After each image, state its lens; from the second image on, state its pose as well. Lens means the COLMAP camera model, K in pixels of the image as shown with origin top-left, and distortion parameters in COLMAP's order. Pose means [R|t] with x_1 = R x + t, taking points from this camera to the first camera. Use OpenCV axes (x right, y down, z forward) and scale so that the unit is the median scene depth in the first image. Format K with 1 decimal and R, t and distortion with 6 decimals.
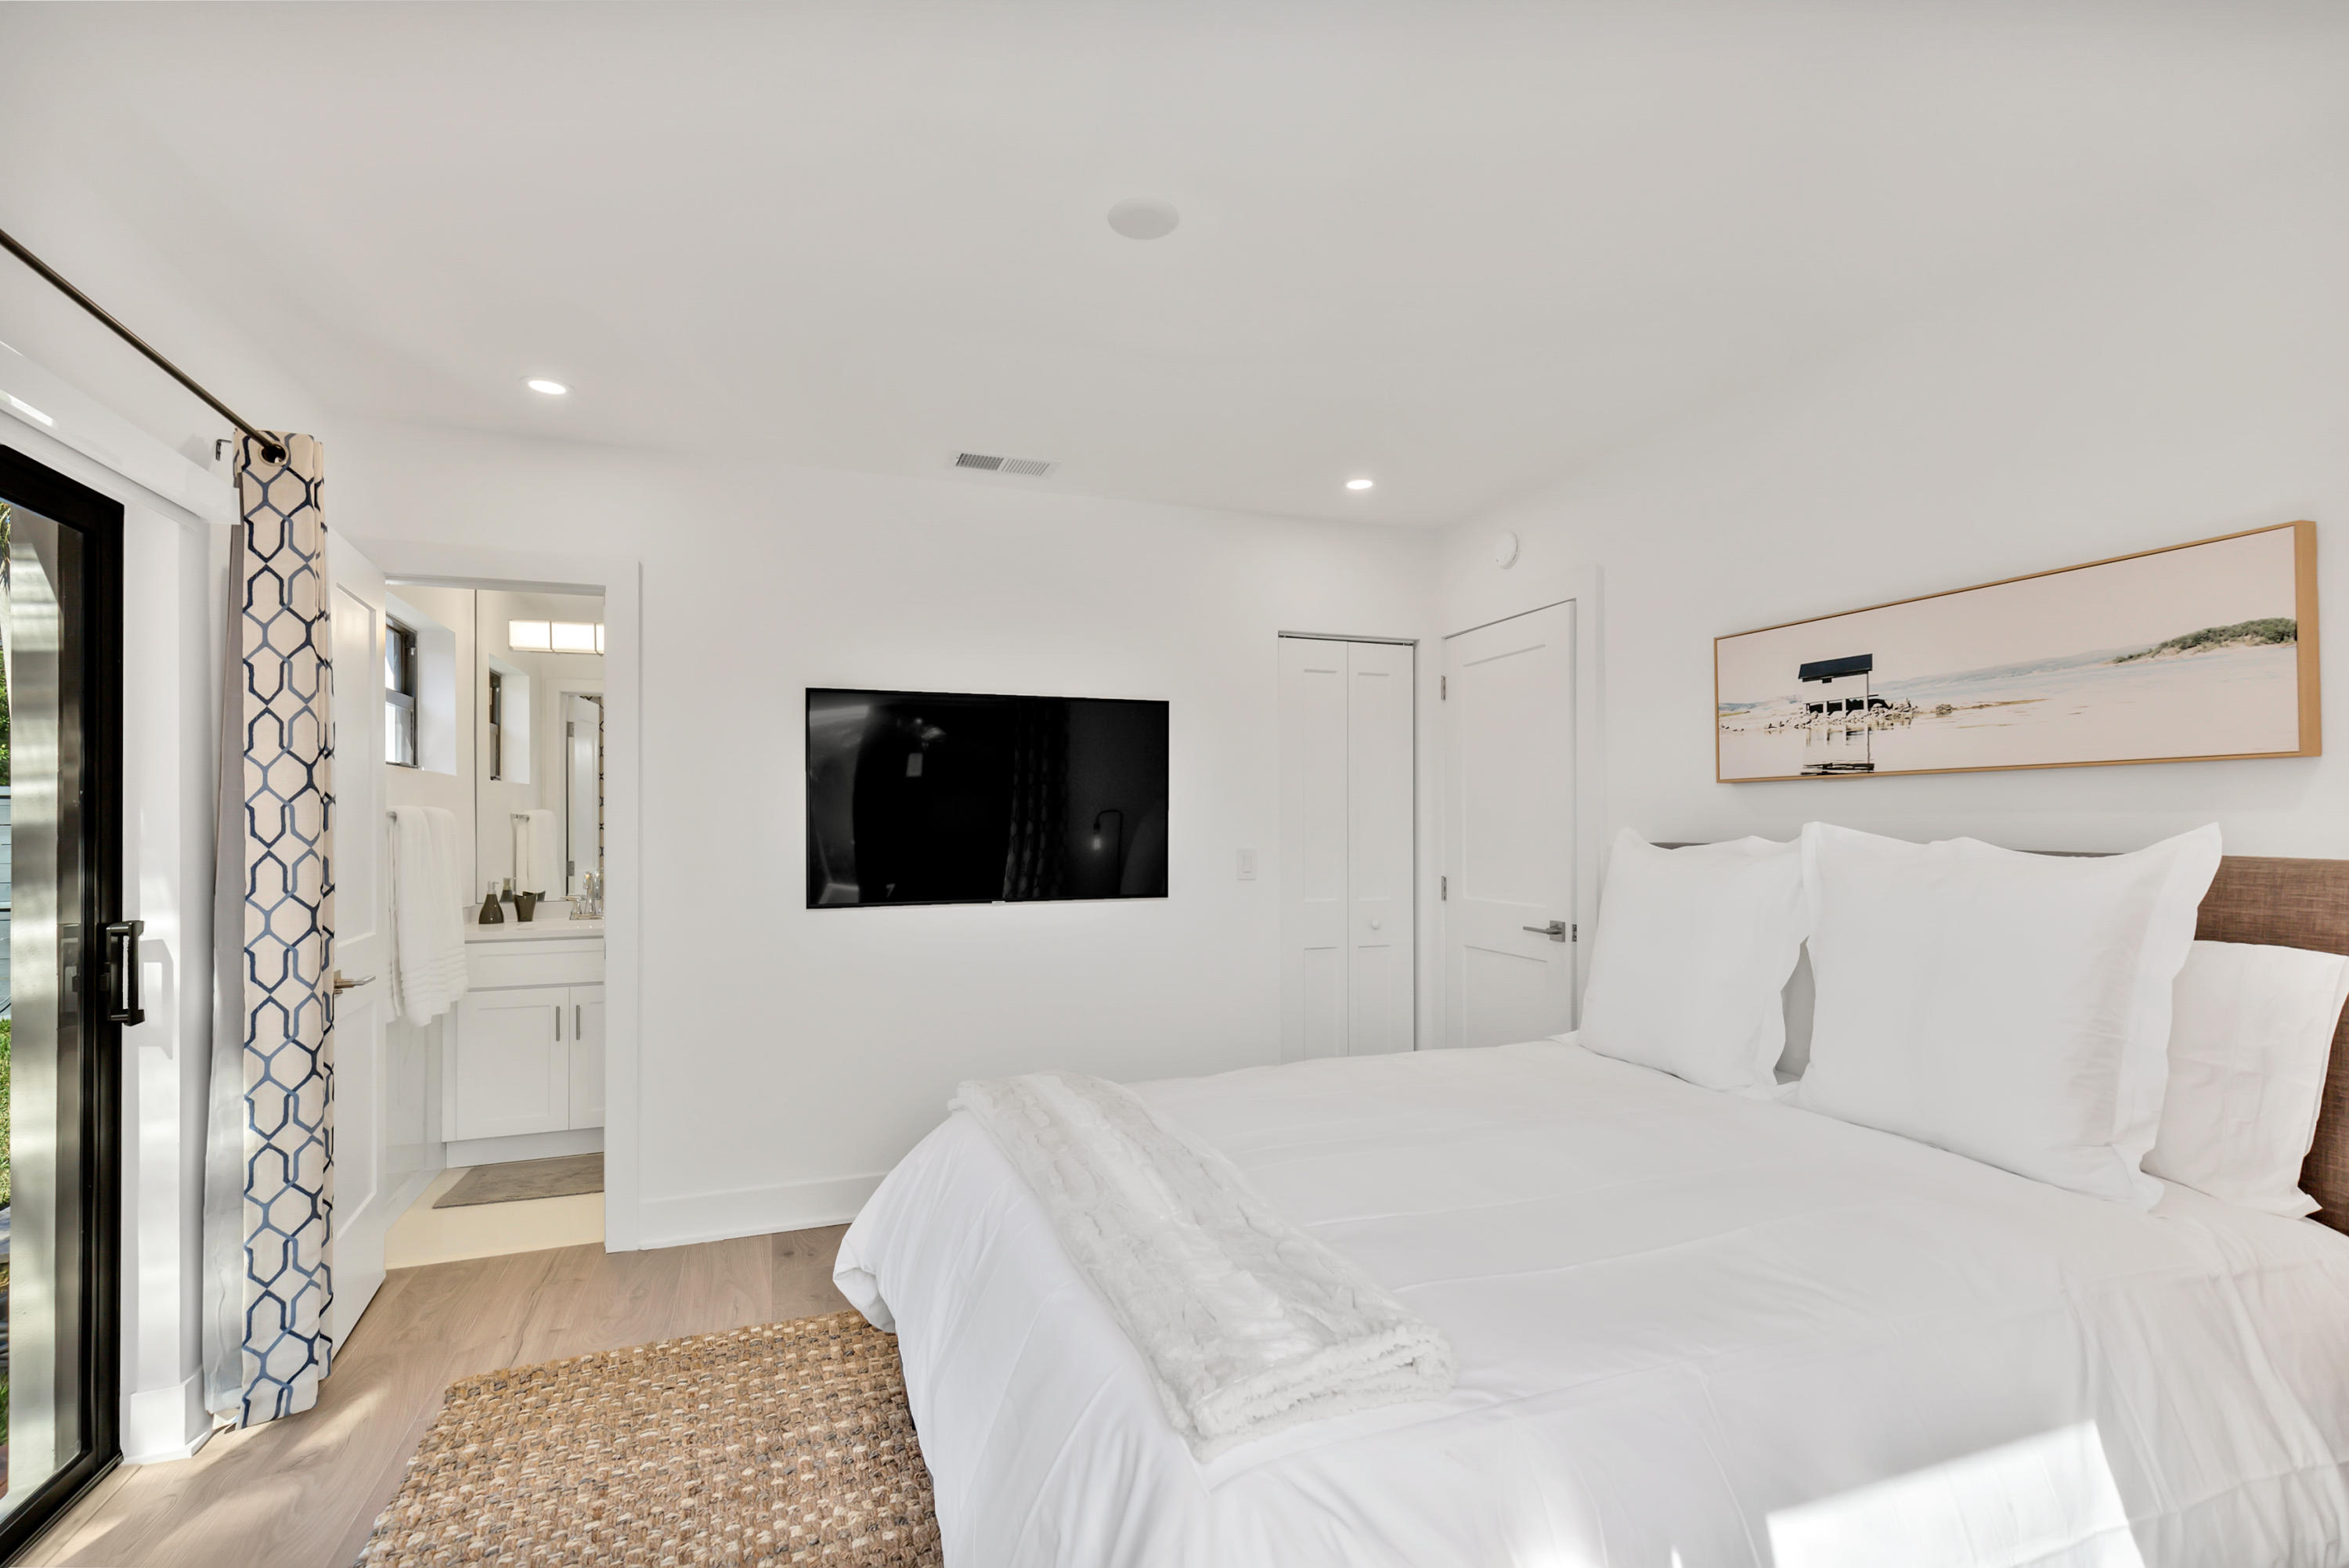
lens RADIAL K [[1082.2, 0, 1172.2], [0, 1082.2, 803.7], [0, 0, 1]] dist [-0.004576, -0.000472]
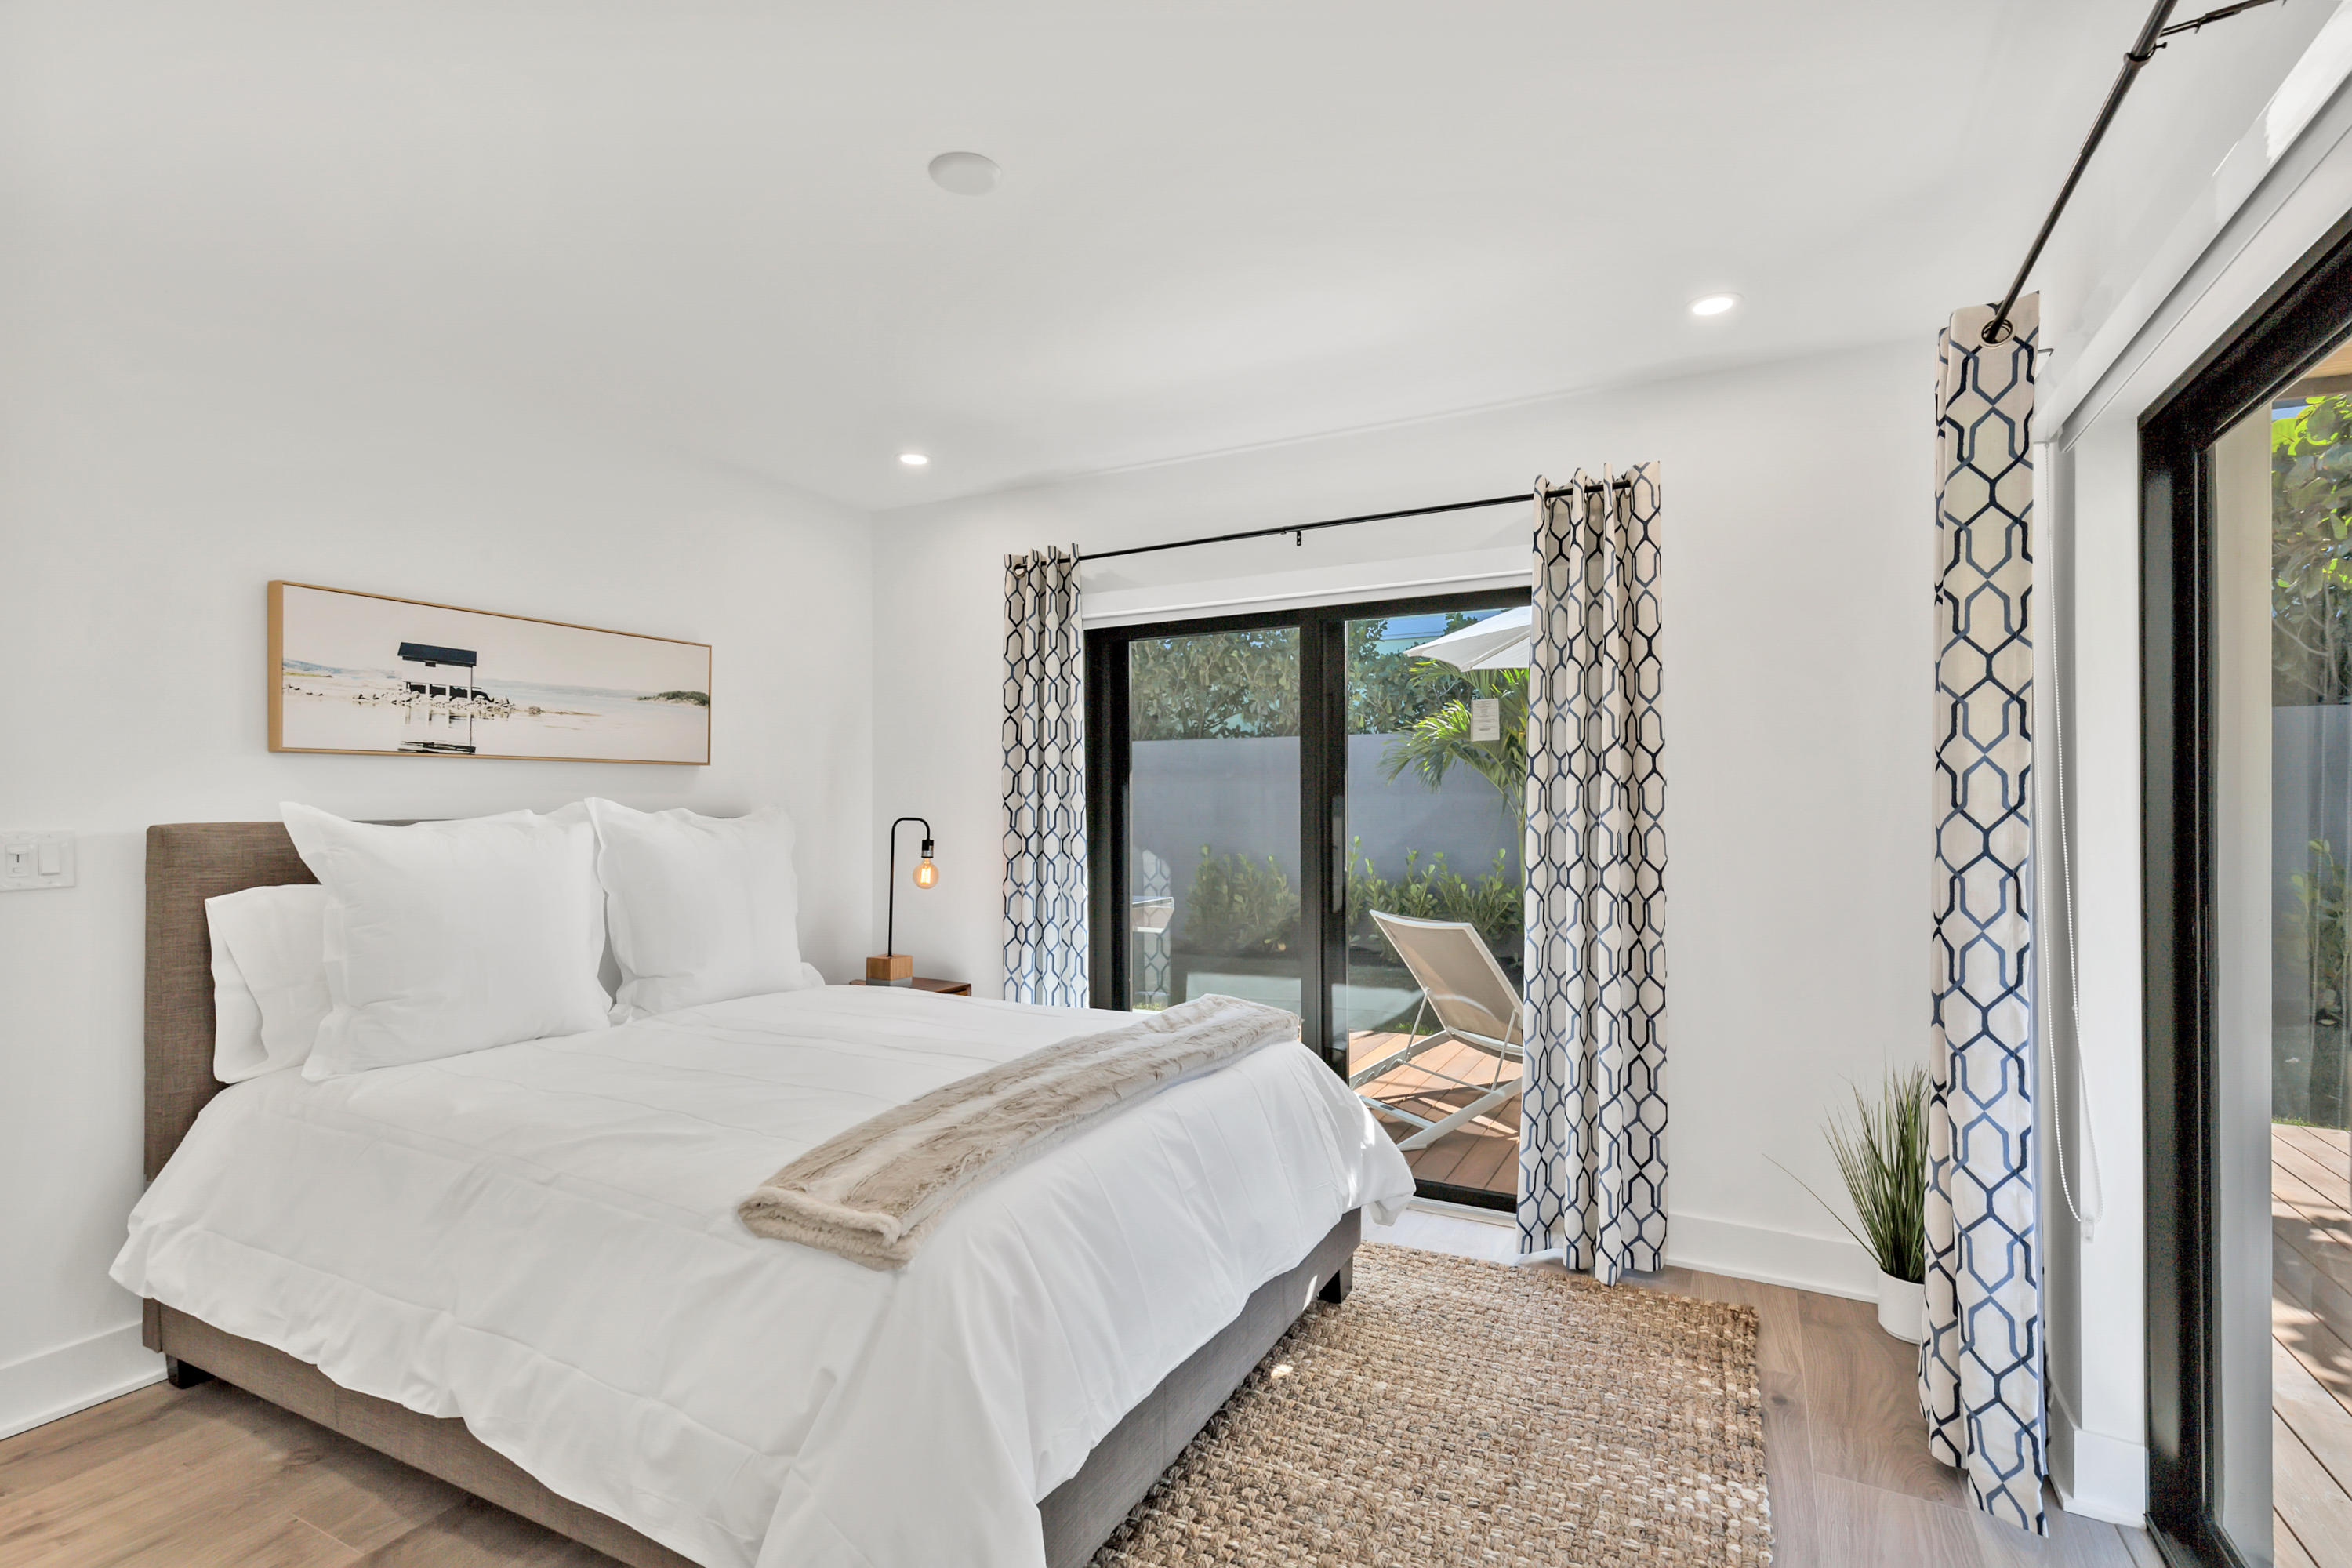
lens RADIAL K [[1083.7, 0, 1183.9], [0, 1083.7, 795.0], [0, 0, 1]] dist [-0.004576, -0.000472]
pose [[-0.672967, 0.013455, 0.739550, -0.693939], [-0.005279, 0.999722, -0.022992, 0.035731], [-0.739653, -0.019378, -0.672709, 1.193643]]
